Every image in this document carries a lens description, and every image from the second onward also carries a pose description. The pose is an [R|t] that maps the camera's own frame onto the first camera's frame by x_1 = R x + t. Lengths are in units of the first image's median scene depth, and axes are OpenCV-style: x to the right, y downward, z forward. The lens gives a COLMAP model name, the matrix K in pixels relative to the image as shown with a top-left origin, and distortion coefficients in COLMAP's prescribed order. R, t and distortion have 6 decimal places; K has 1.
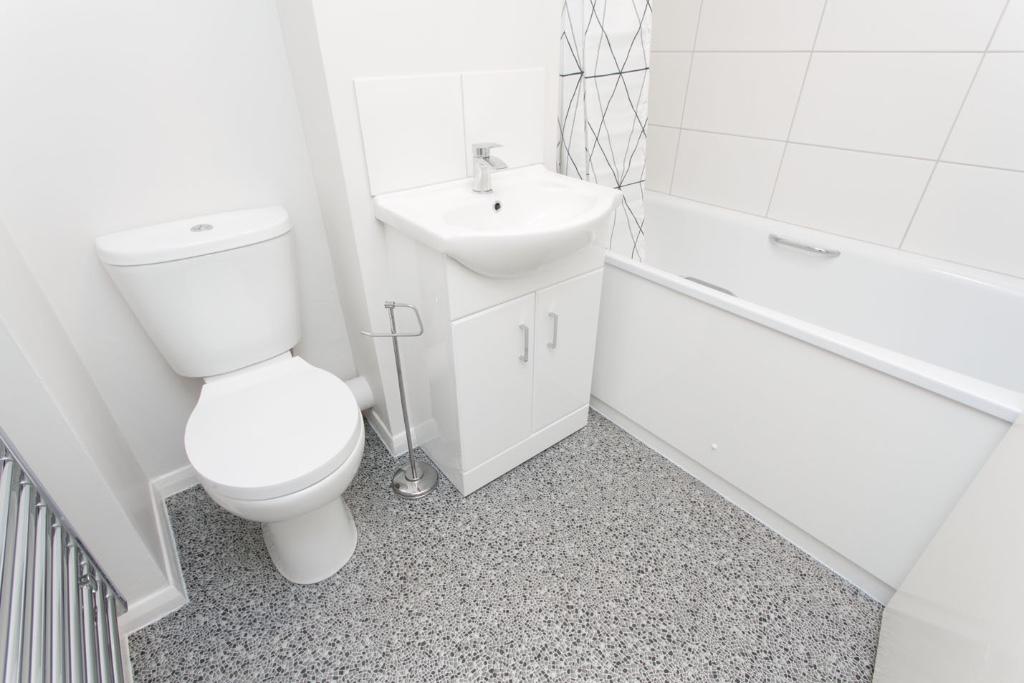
lens RADIAL K [[484.2, 0, 512.0], [0, 484.2, 341.5], [0, 0, 1]] dist [0.002328, 0.000420]
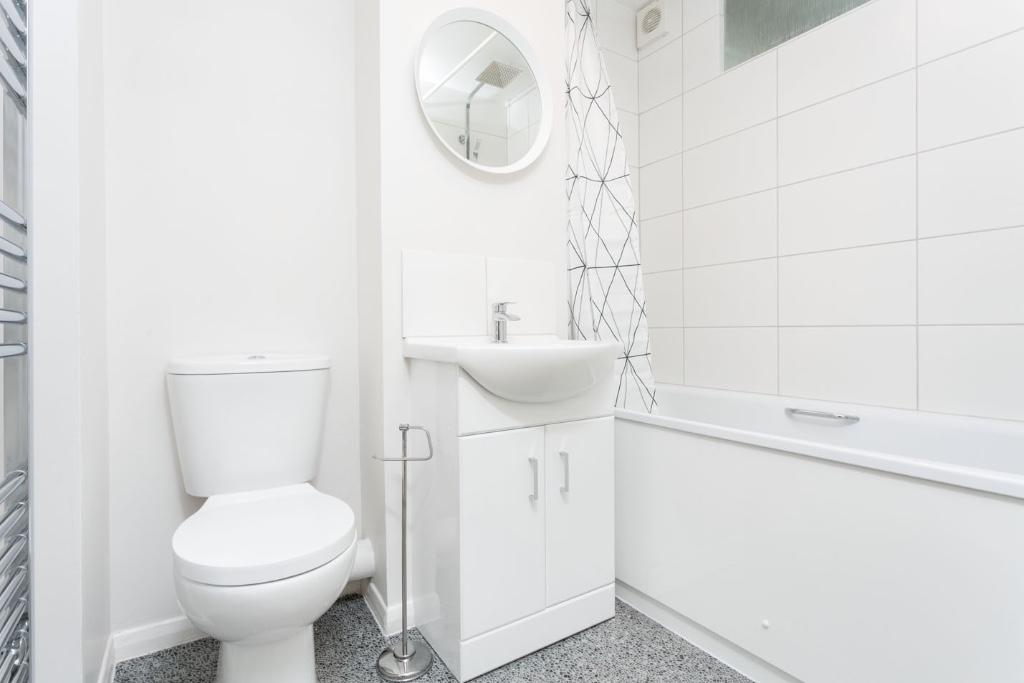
lens RADIAL K [[499.5, 0, 512.0], [0, 499.5, 341.5], [0, 0, 1]] dist [0.001614, 0.000852]
pose [[0.996546, -0.003140, -0.082979, 0.059606], [-0.040139, 0.856567, -0.514472, 0.260156], [0.072693, 0.516026, 0.853483, -0.005560]]
